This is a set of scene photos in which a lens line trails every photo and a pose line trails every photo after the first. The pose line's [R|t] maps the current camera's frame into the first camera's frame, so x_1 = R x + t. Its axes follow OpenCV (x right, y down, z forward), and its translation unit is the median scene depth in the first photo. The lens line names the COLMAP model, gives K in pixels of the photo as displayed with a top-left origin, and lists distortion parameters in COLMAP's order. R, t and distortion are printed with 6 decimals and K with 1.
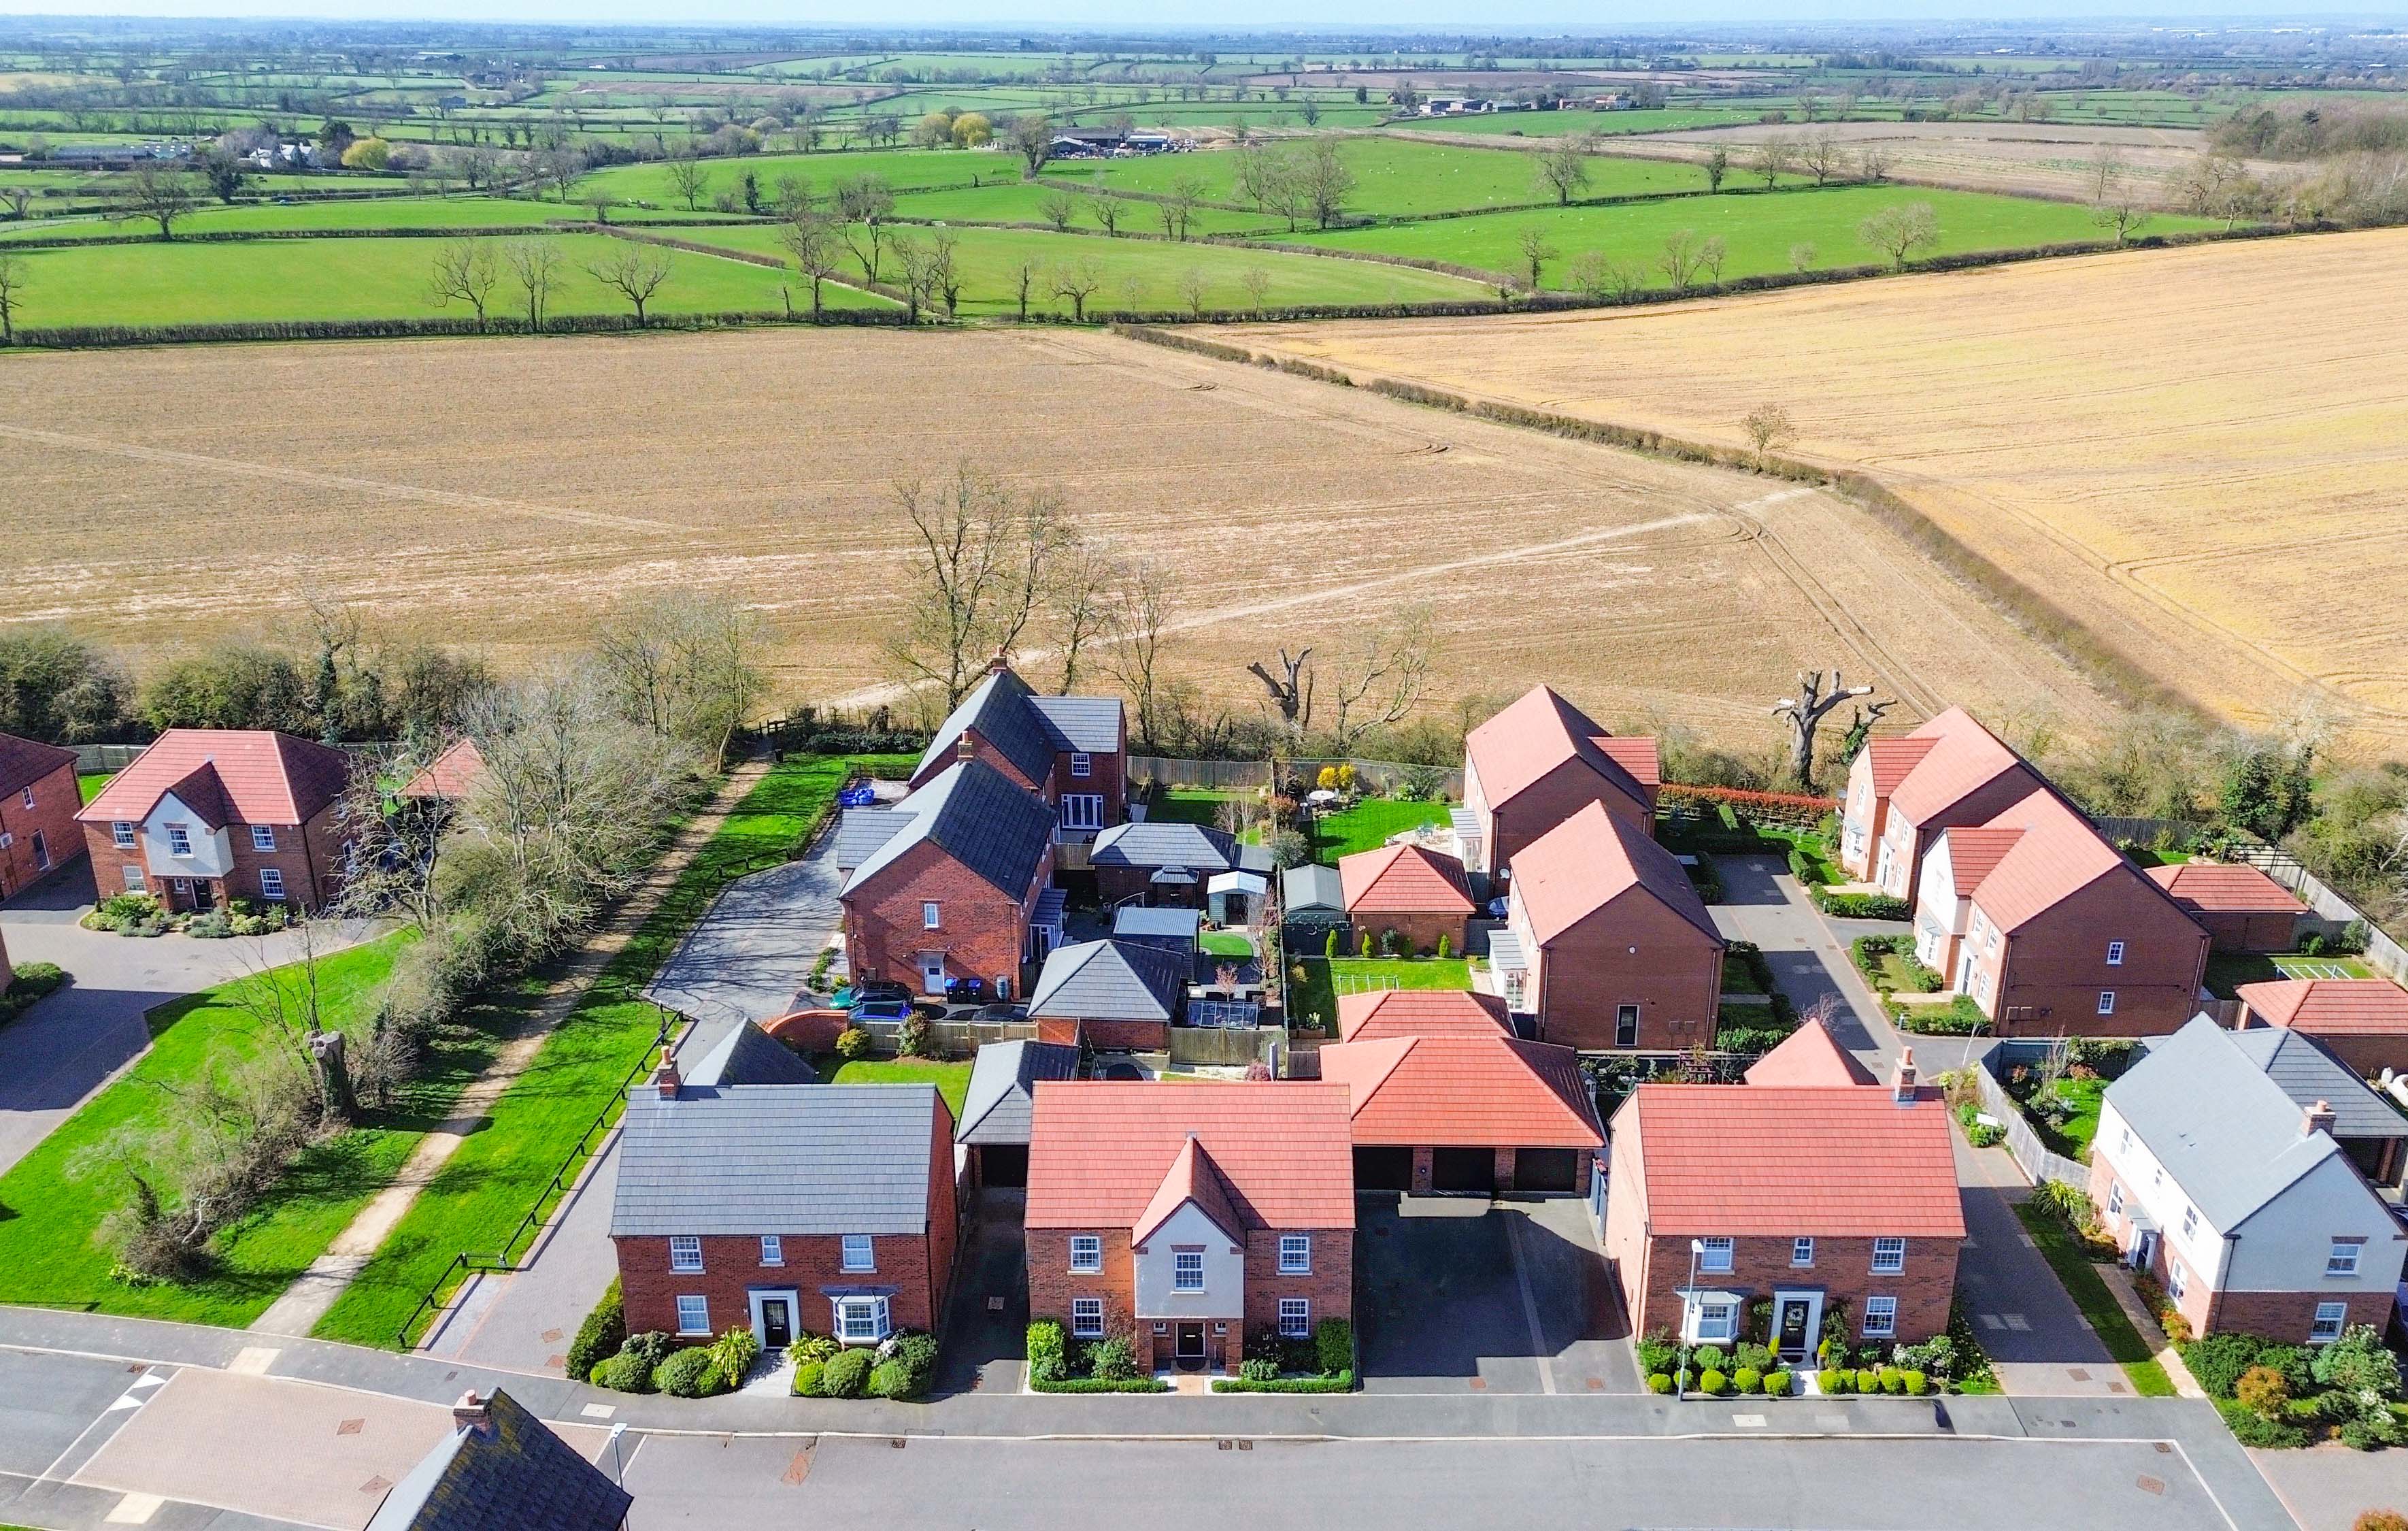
lens RADIAL K [[1858.9, 0, 1204.0], [0, 1858.9, 765.5], [0, 0, 1]] dist [0.077191, -0.100104]
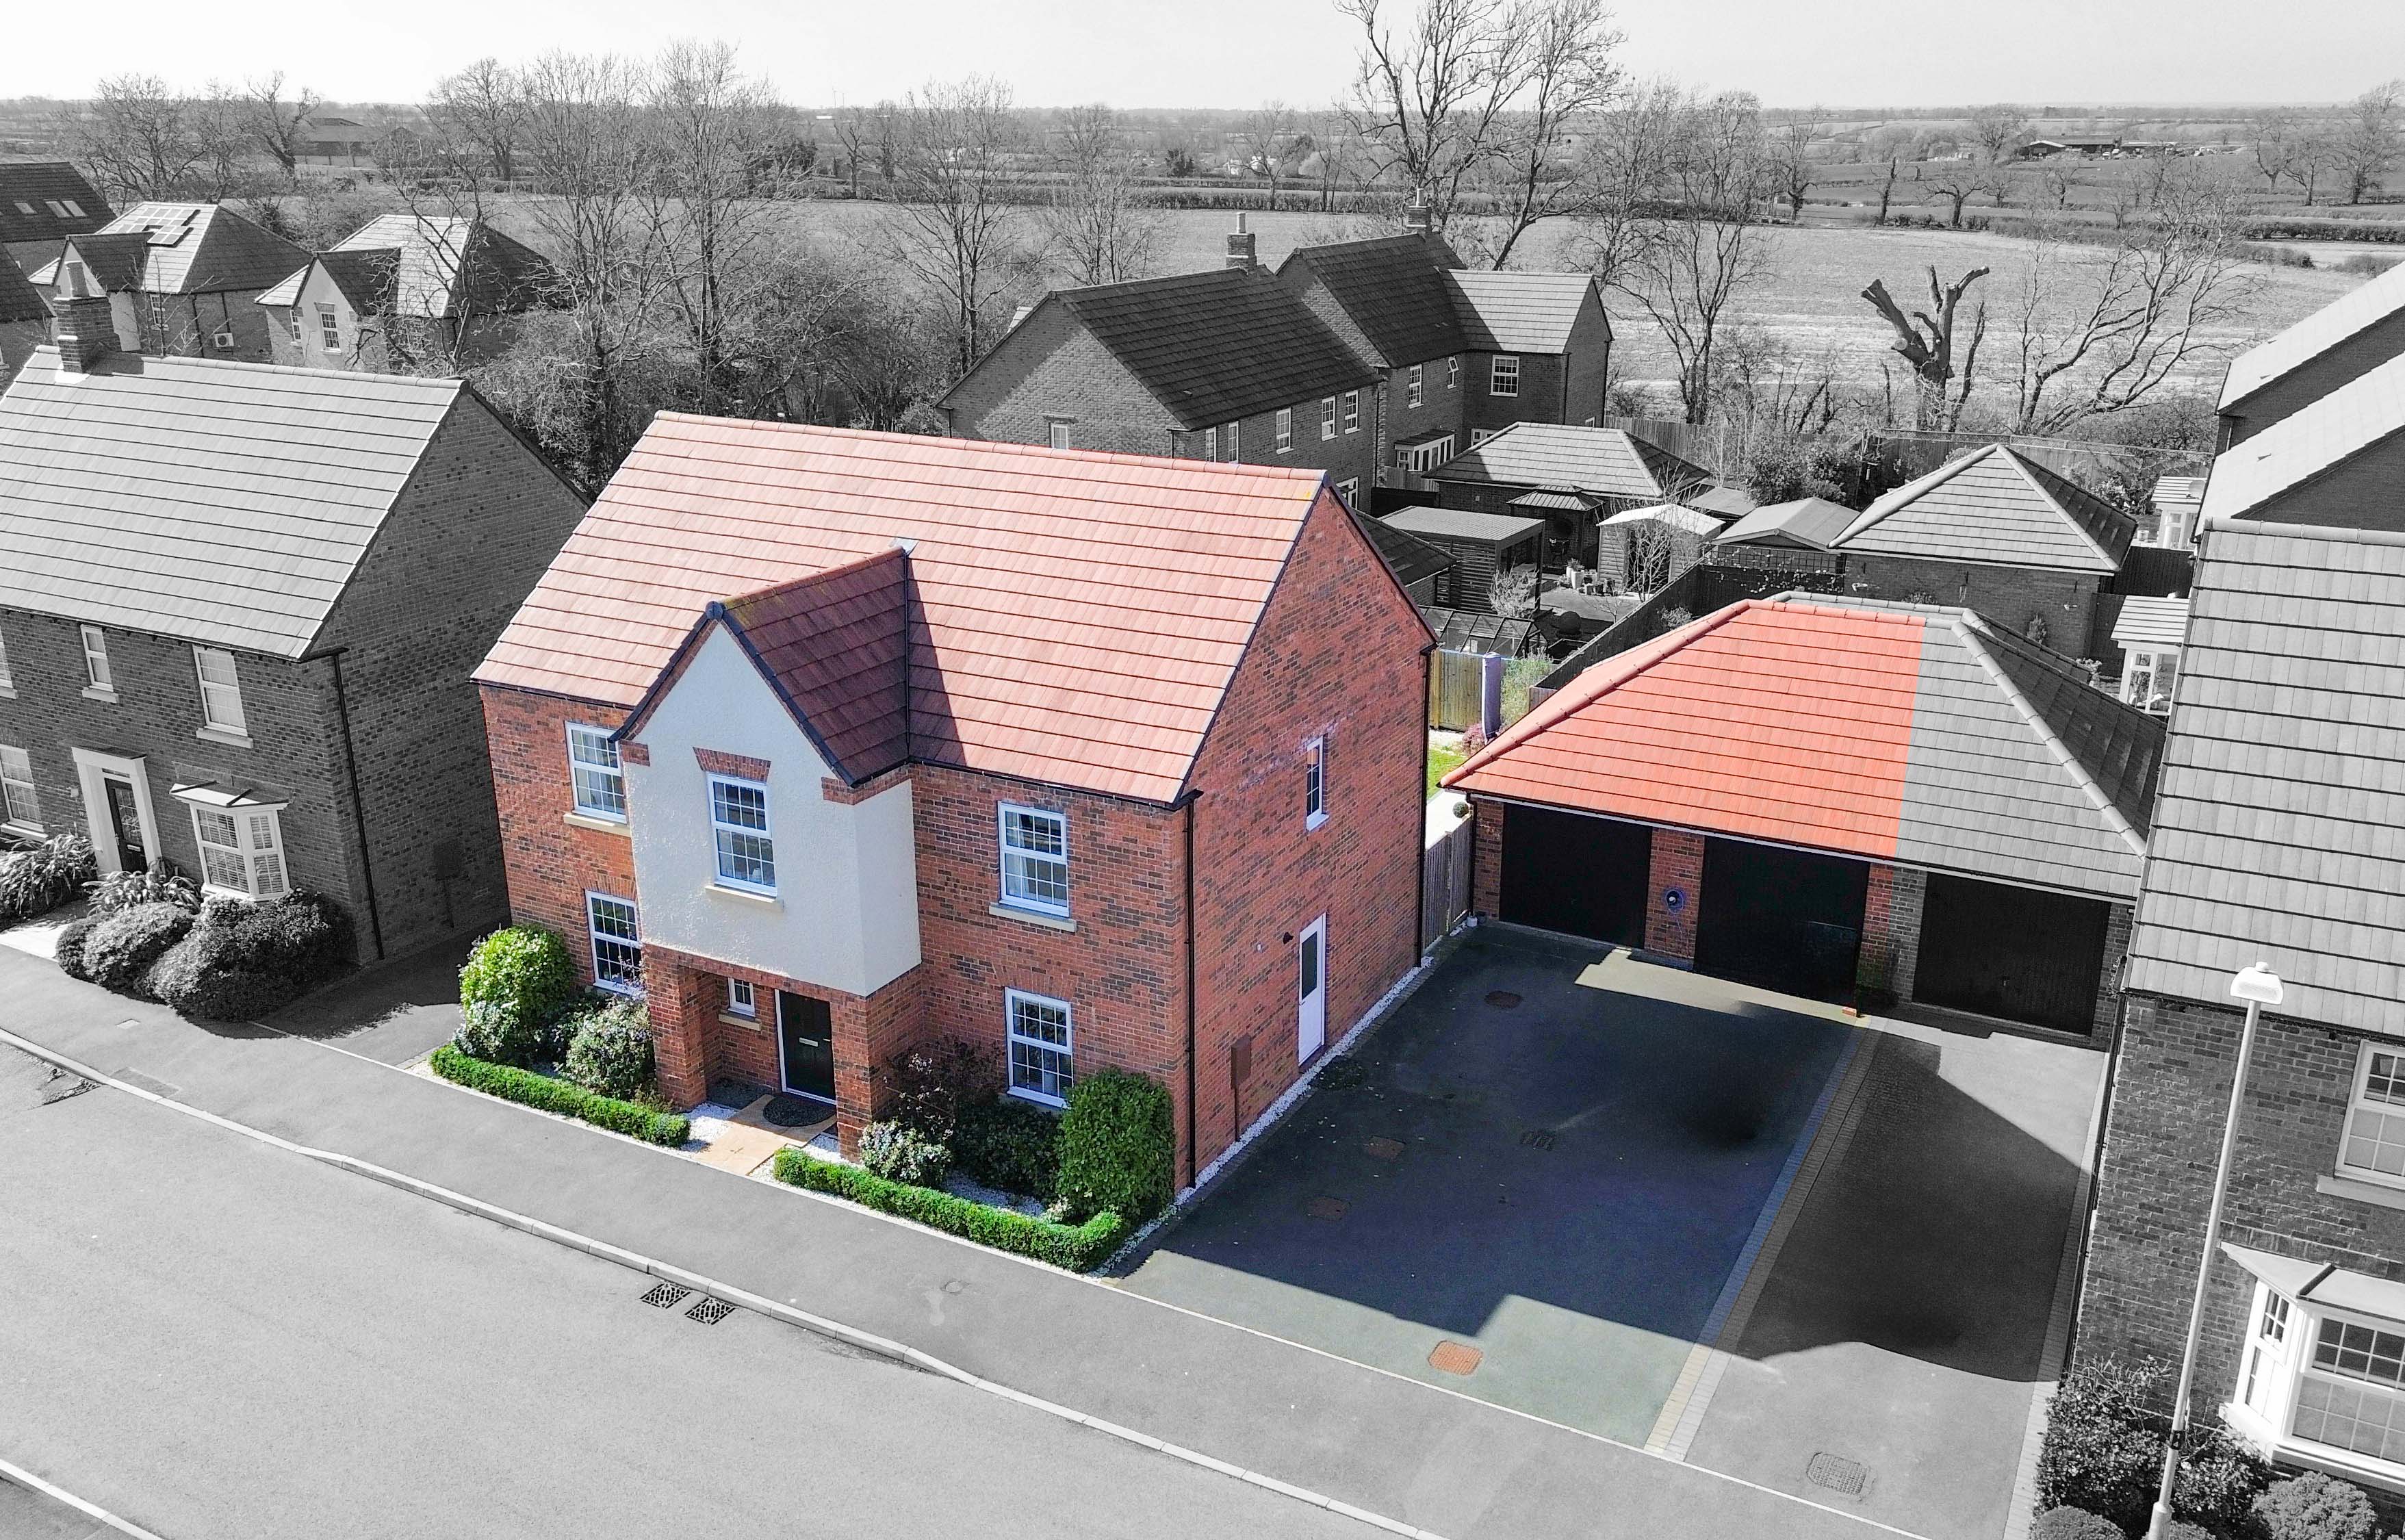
lens RADIAL K [[1892.8, 0, 1202.5], [0, 1892.8, 770.0], [0, 0, 1]] dist [0.109716, -0.211162]
pose [[0.886567, 0.148034, -0.438275, 0.231935], [-0.162851, 0.986643, 0.003831, 0.235084], [0.432988, 0.067977, 0.898833, 0.678211]]
